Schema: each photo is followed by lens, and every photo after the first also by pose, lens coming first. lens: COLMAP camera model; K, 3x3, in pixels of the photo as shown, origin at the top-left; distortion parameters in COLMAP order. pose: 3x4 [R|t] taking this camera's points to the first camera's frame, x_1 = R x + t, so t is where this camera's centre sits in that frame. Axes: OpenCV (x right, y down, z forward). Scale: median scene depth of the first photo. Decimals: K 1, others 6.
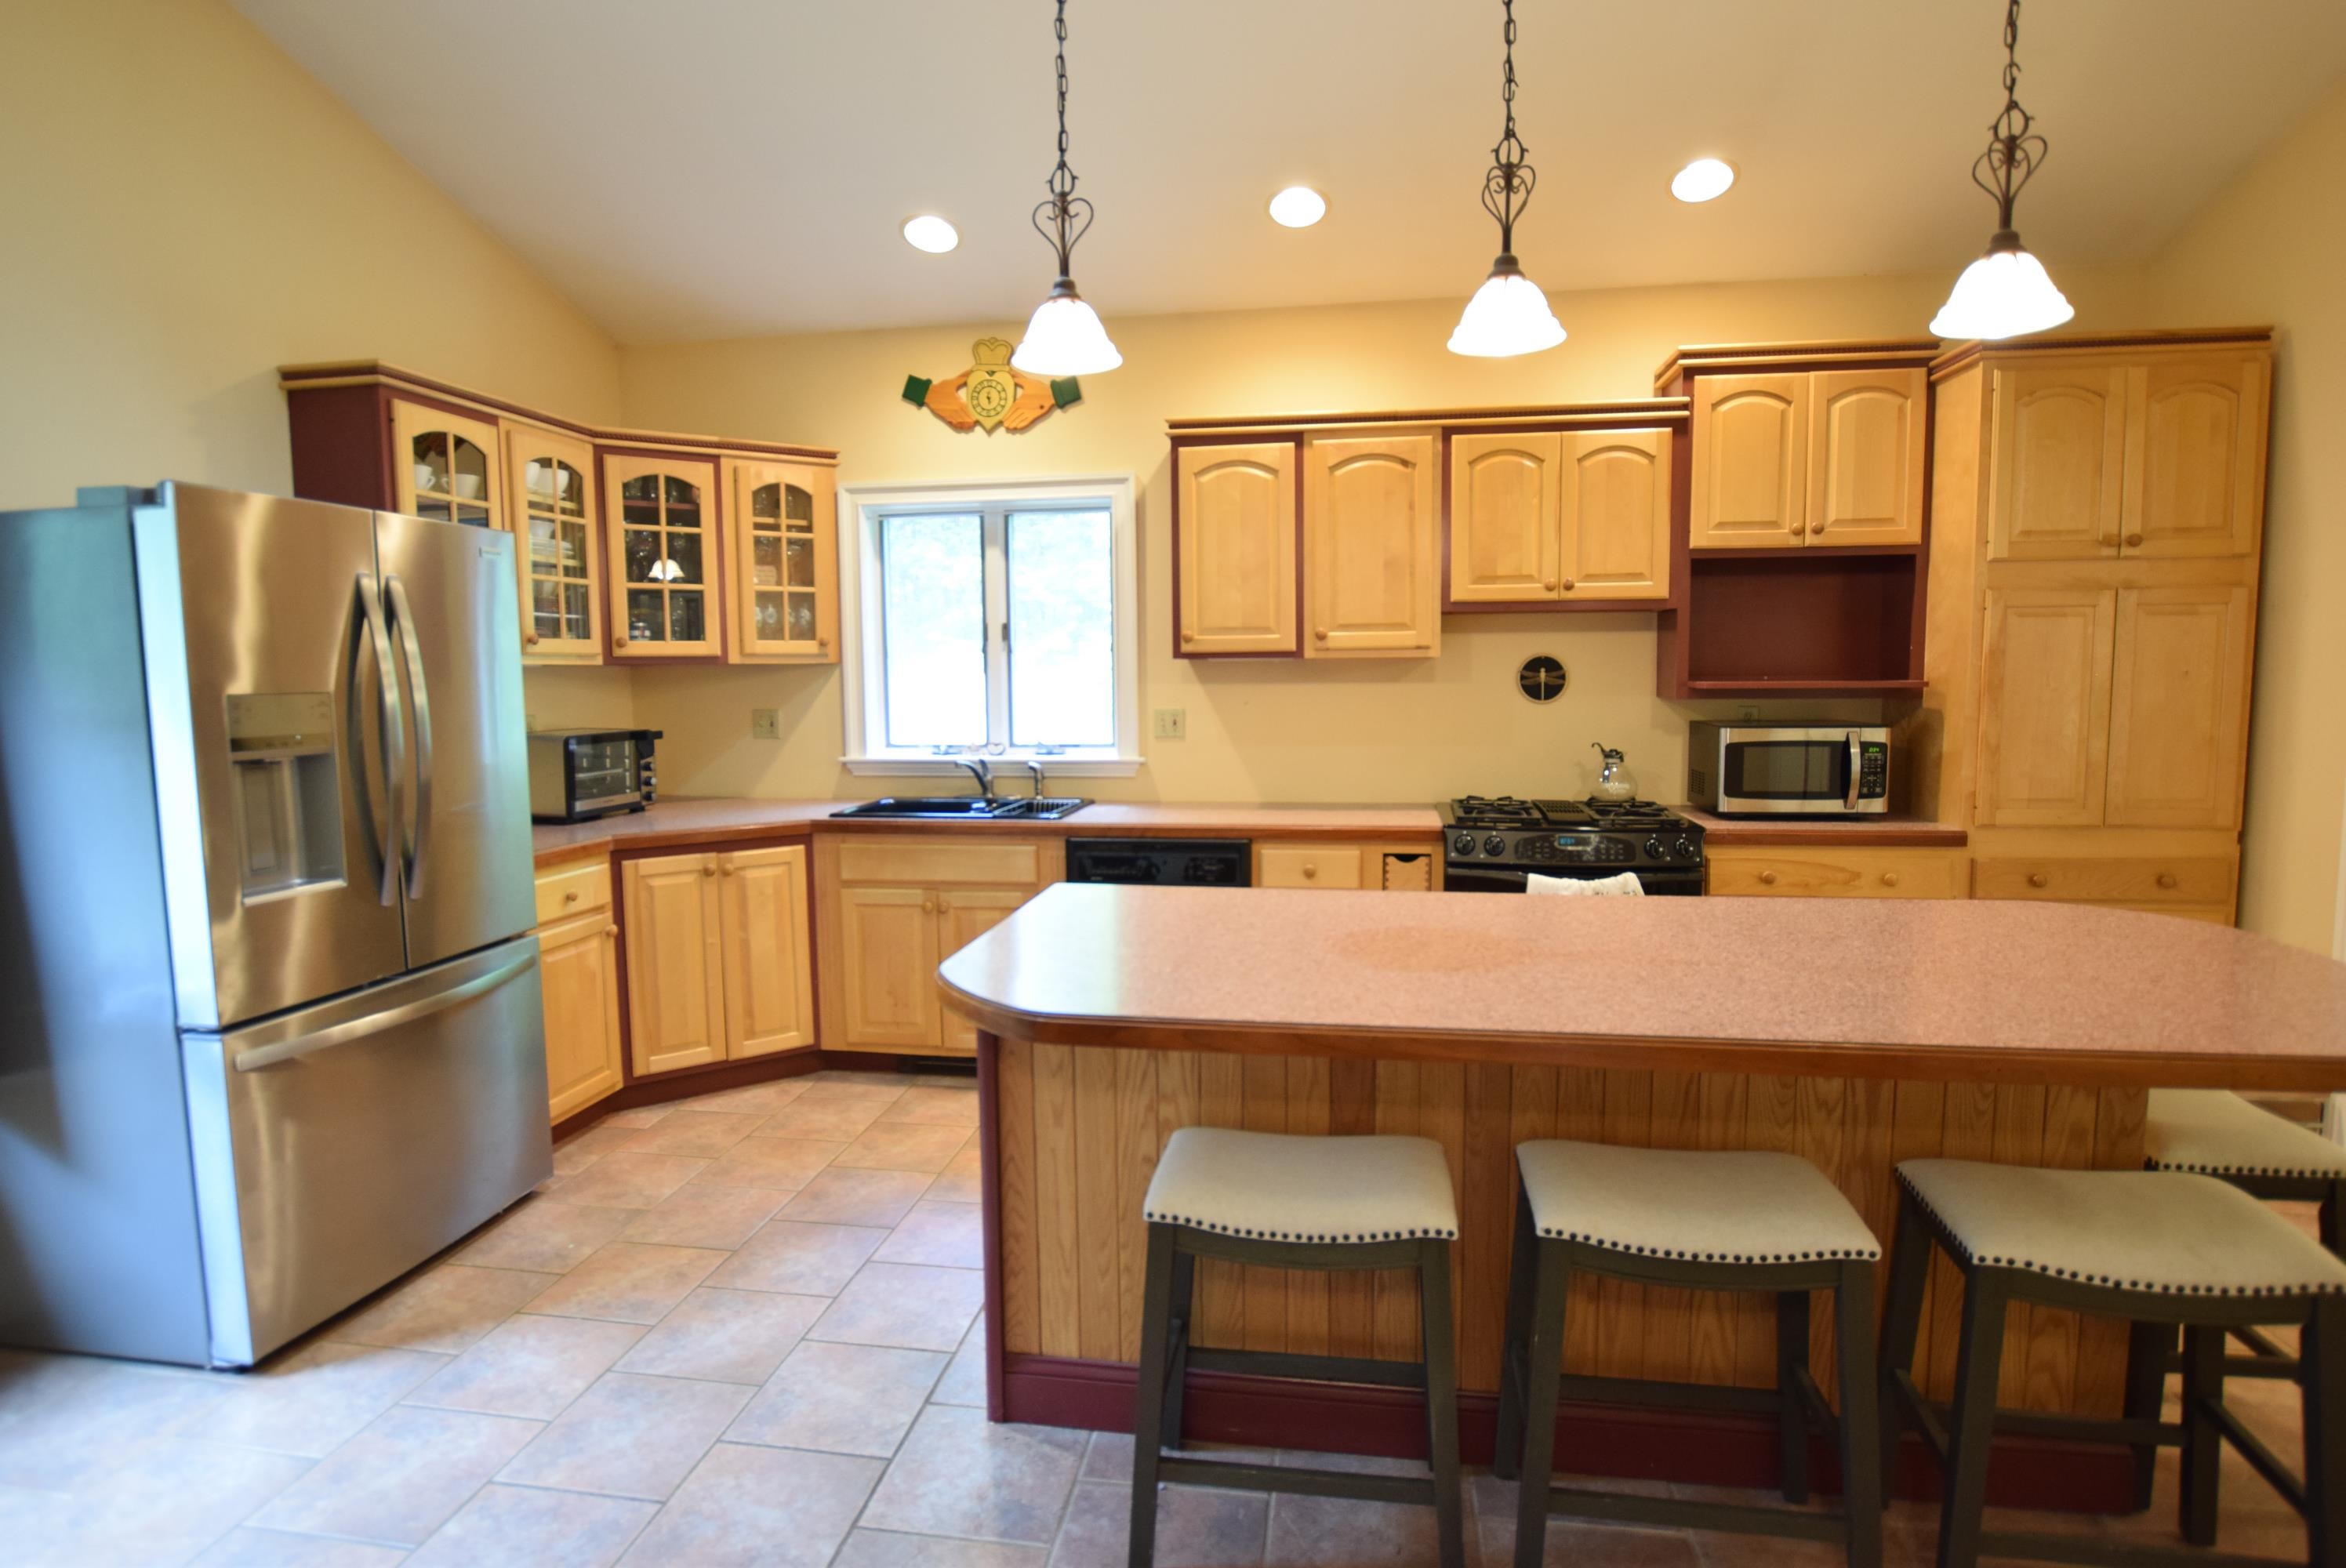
lens RADIAL K [[1187.9, 0, 1187.2], [0, 1187.9, 780.0], [0, 0, 1]] dist [-0.028334, 0.001005]
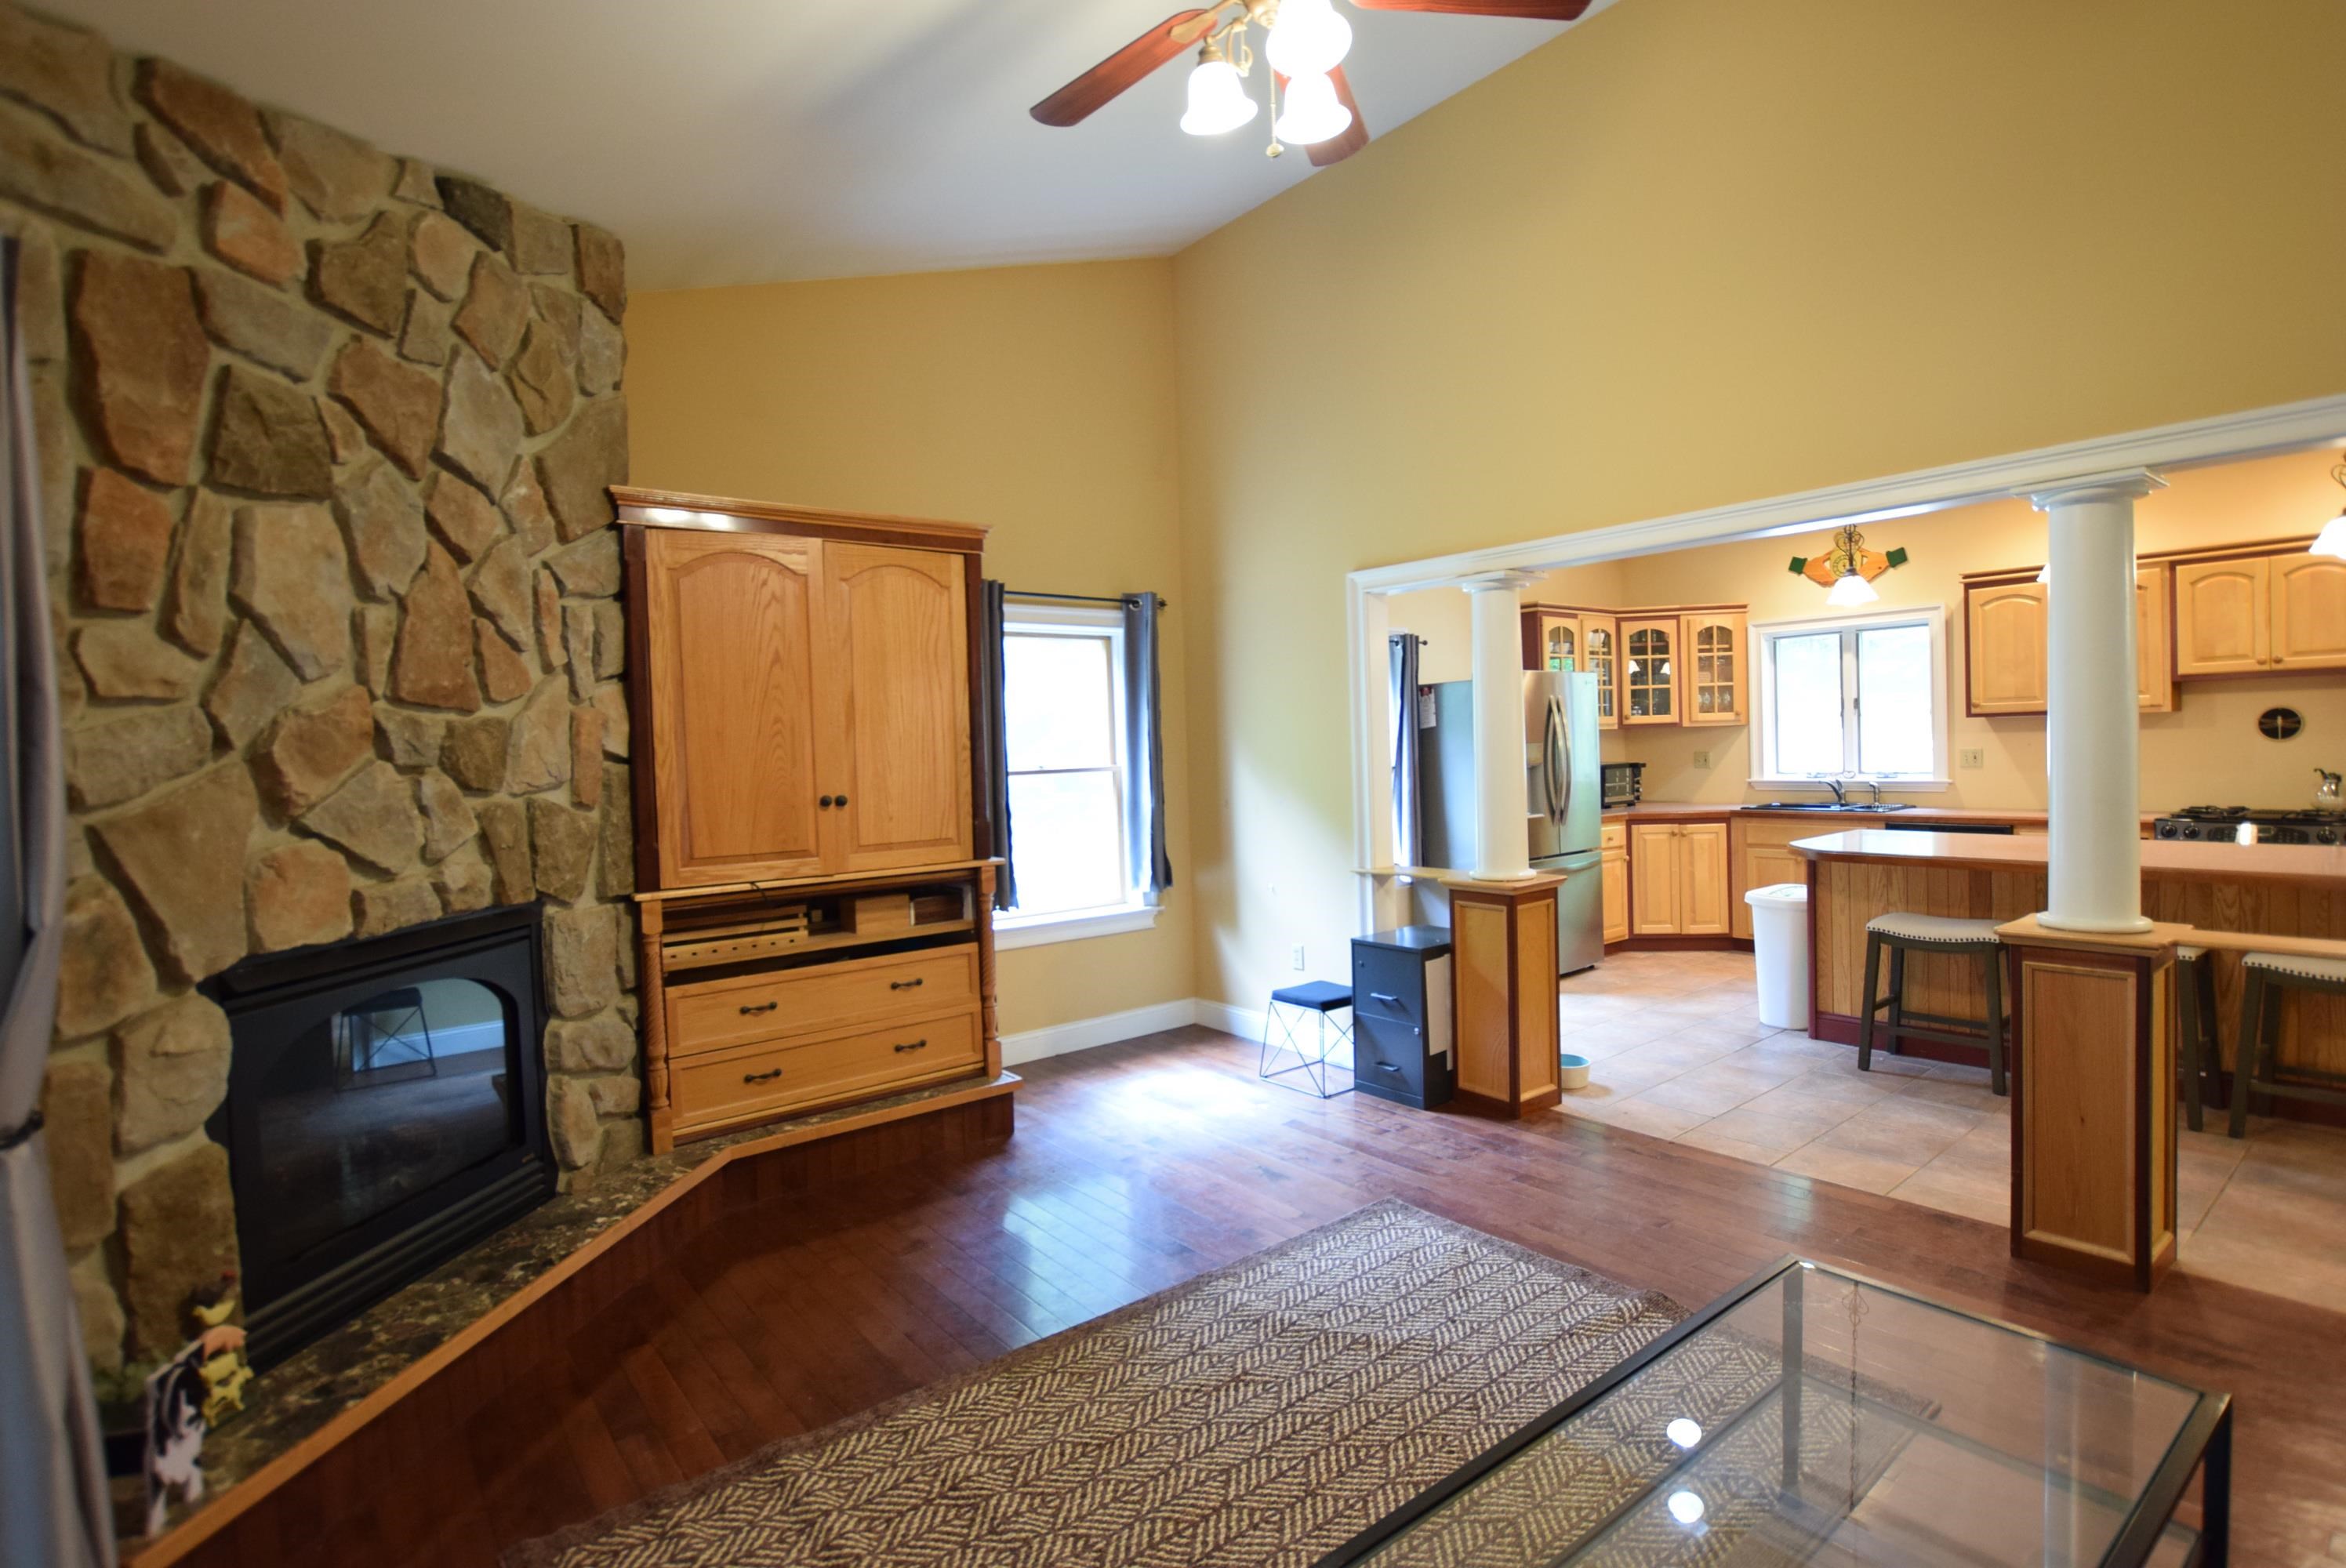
lens RADIAL K [[1135.0, 0, 1173.0], [0, 1135.0, 770.7], [0, 0, 1]] dist [-0.020216, -0.000304]
pose [[0.731300, 0.001295, -0.682055, 0.252643], [-0.037974, 0.998524, -0.038820, 0.074770], [0.680998, 0.054290, 0.730270, -0.896048]]
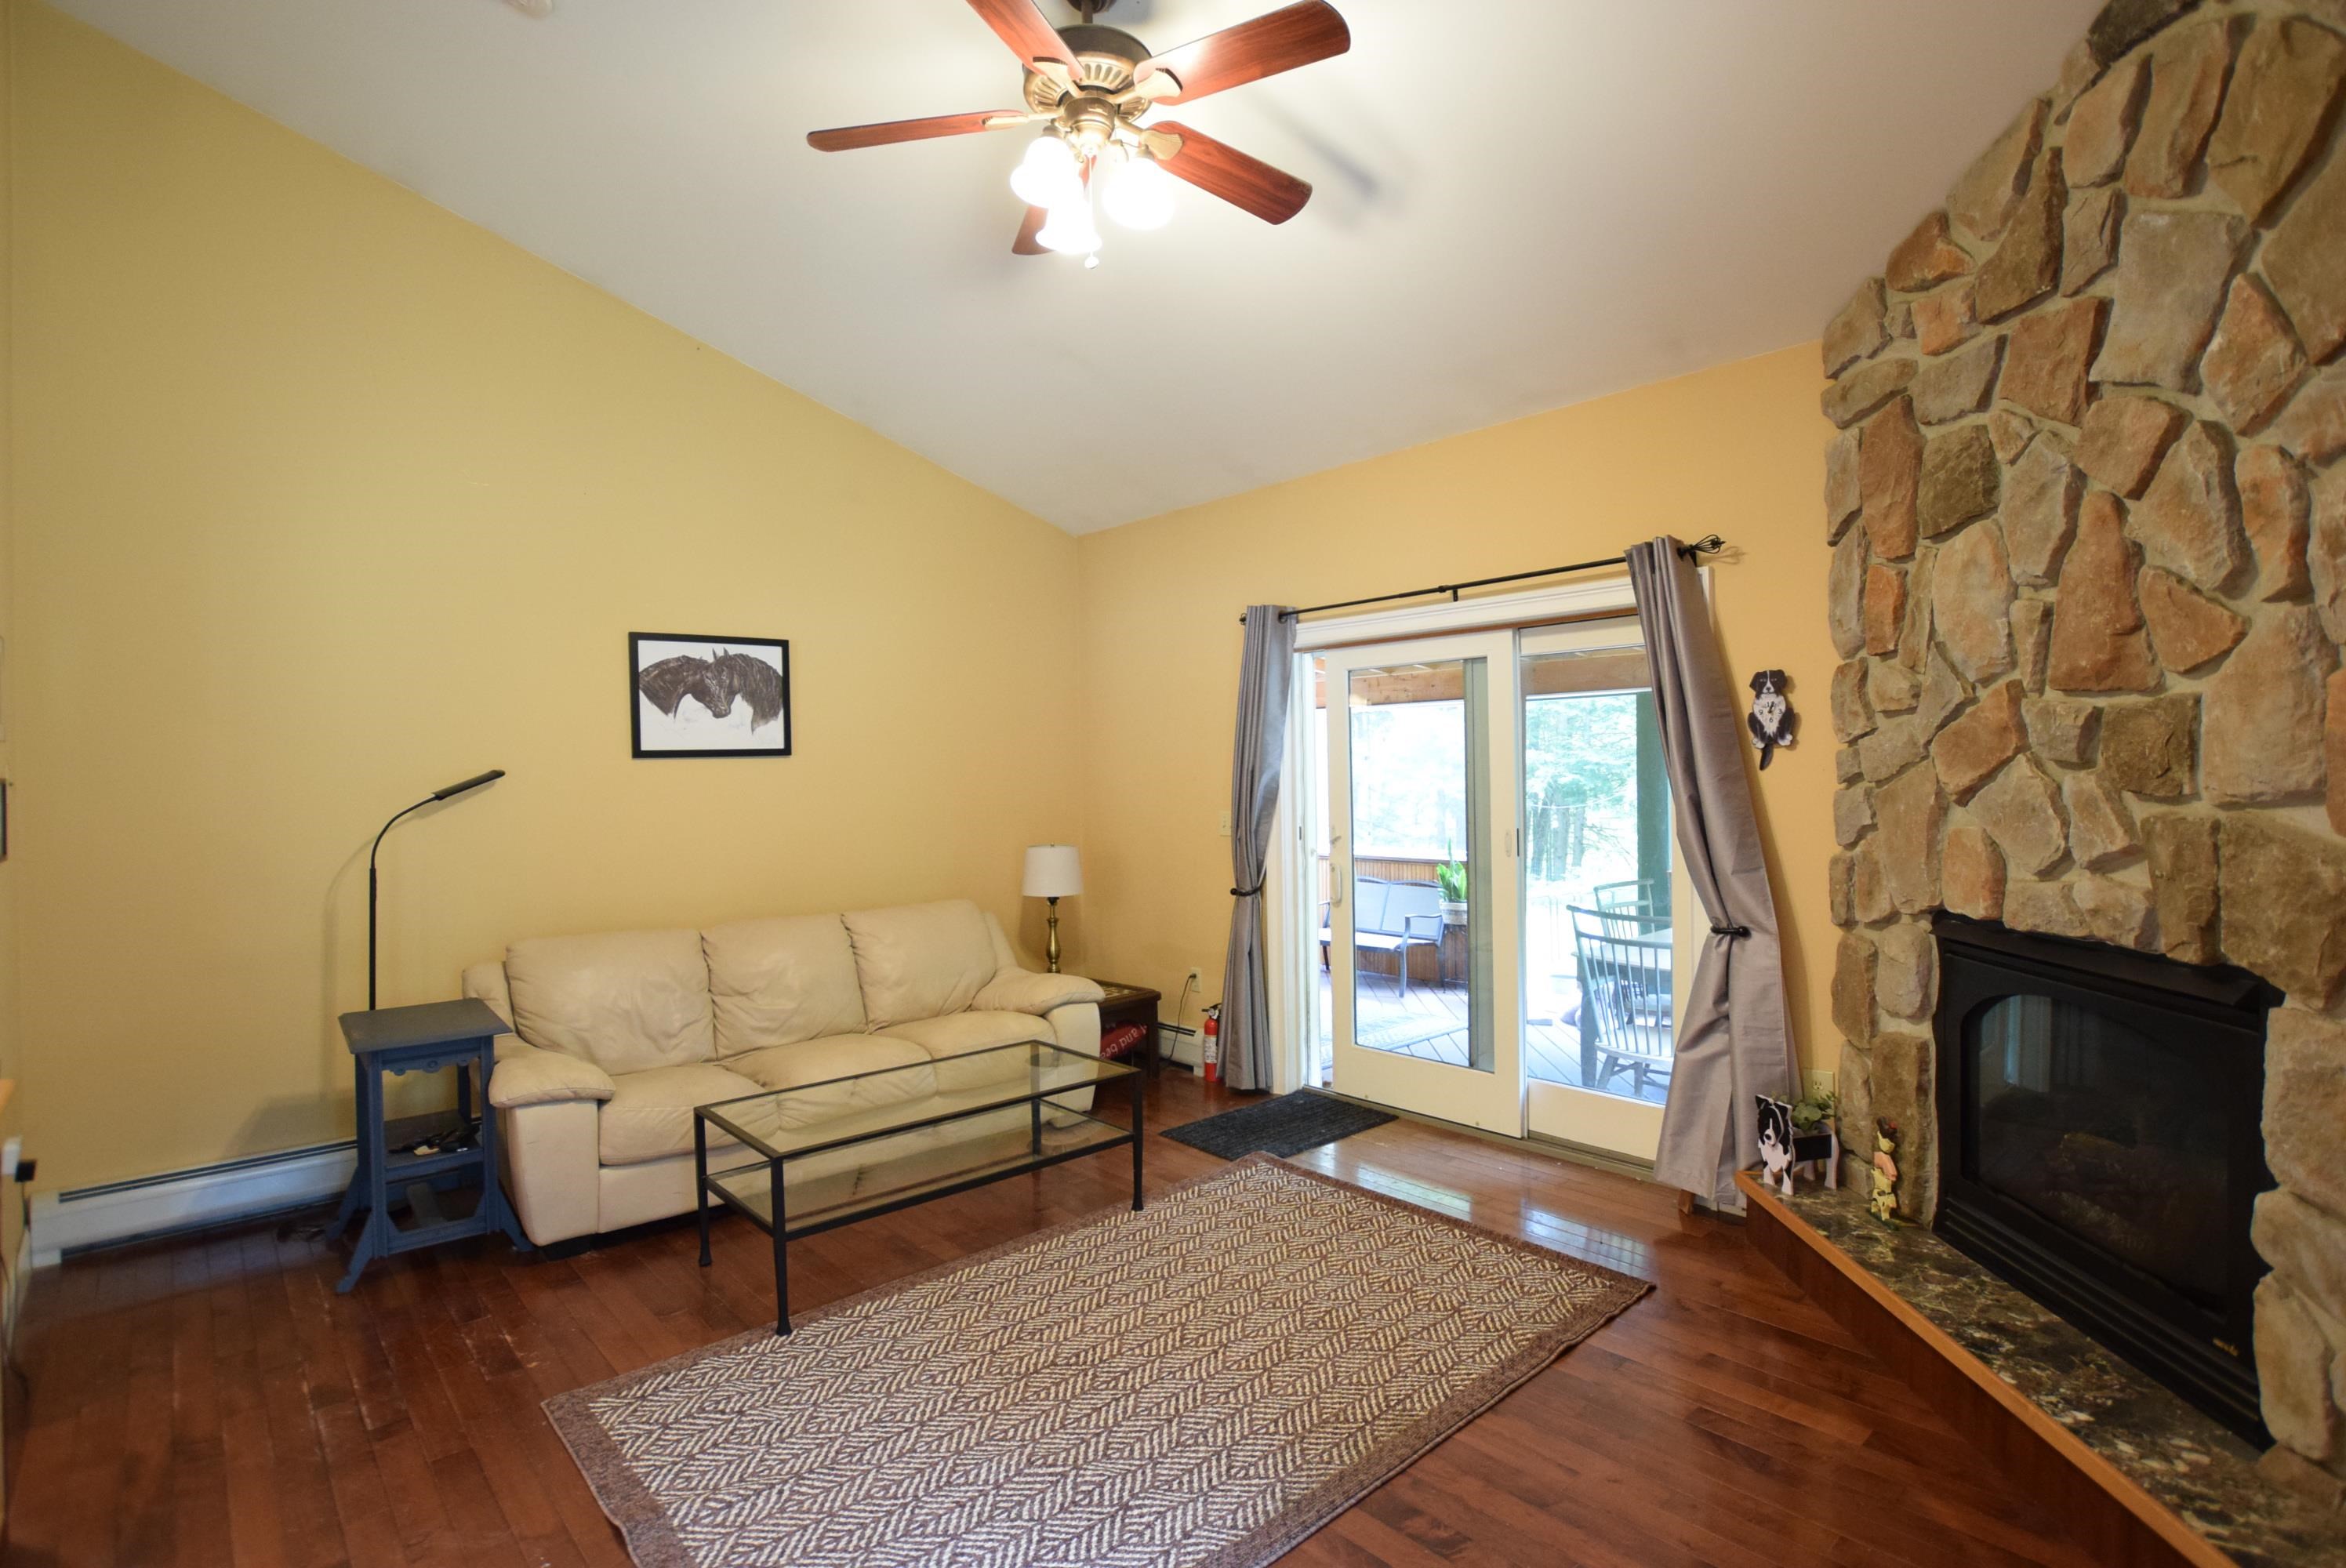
lens RADIAL K [[1135.0, 0, 1173.0], [0, 1135.0, 770.7], [0, 0, 1]] dist [-0.020216, -0.000304]
pose [[-0.774958, 0.021345, 0.631652, -0.554072], [0.079928, 0.994715, 0.064448, -0.009274], [-0.626939, 0.100431, -0.772568, 0.058346]]
